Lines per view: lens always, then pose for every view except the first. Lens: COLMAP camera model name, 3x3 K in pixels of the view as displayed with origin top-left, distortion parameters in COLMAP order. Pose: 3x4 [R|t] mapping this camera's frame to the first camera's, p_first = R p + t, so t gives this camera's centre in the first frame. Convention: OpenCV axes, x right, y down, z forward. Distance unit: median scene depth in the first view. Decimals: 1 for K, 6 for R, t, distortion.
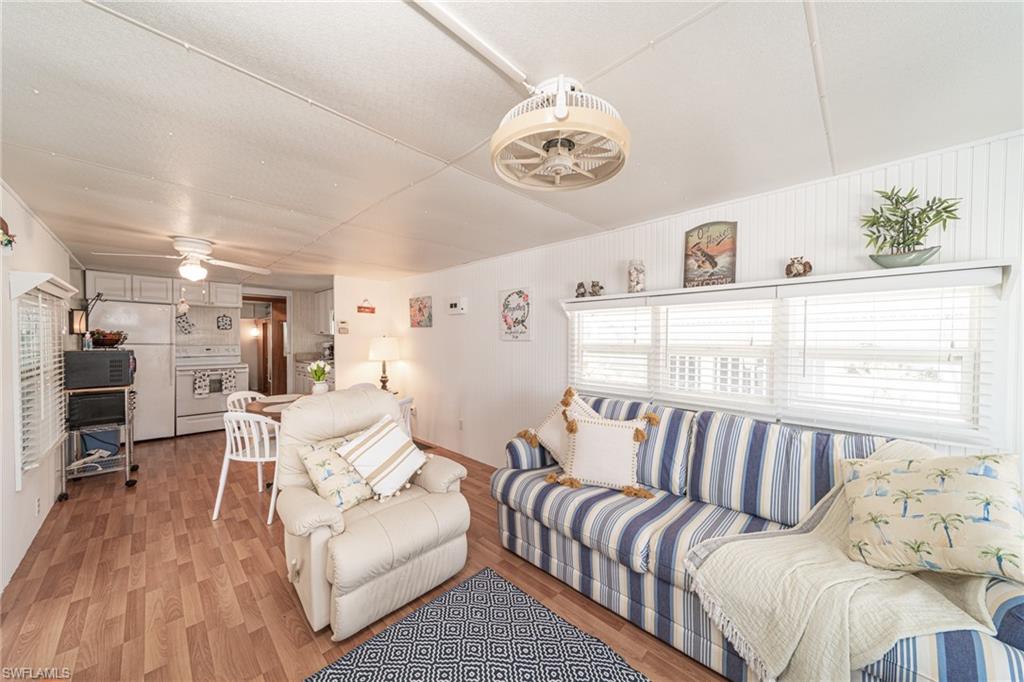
lens RADIAL K [[358.2, 0, 513.9], [0, 358.2, 341.7], [0, 0, 1]] dist [0.013122, -0.000850]
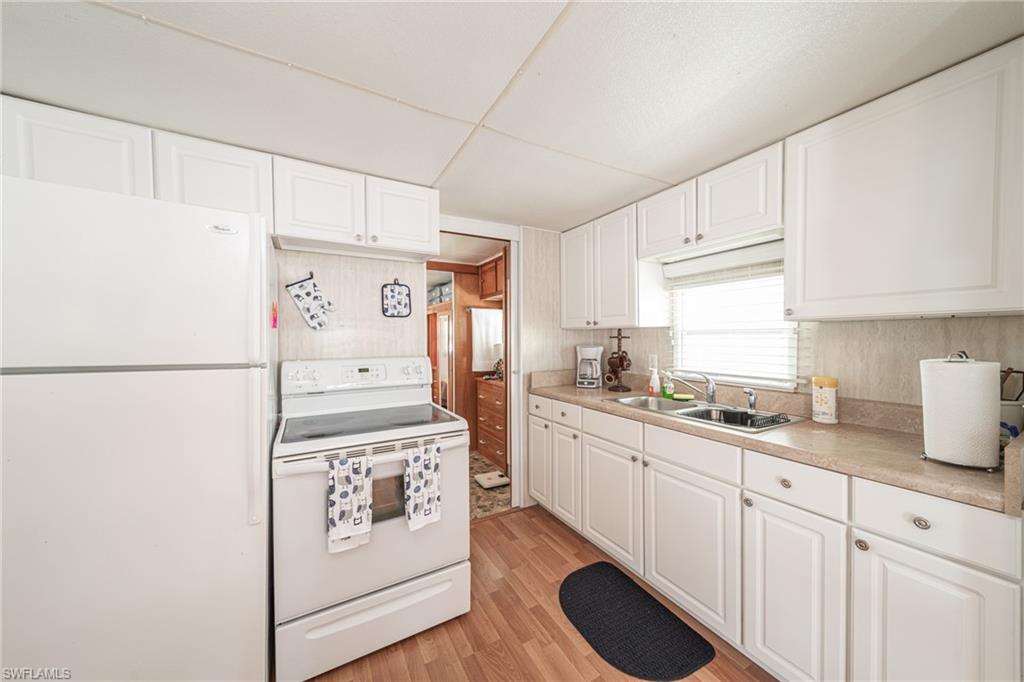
lens RADIAL K [[358.2, 0, 510.9], [0, 358.2, 342.6], [0, 0, 1]] dist [0.013122, -0.000850]
pose [[0.958345, -0.004260, -0.285580, -0.640196], [0.007083, 0.999936, 0.008853, -0.009978], [0.285524, -0.010507, 0.958314, 0.742253]]
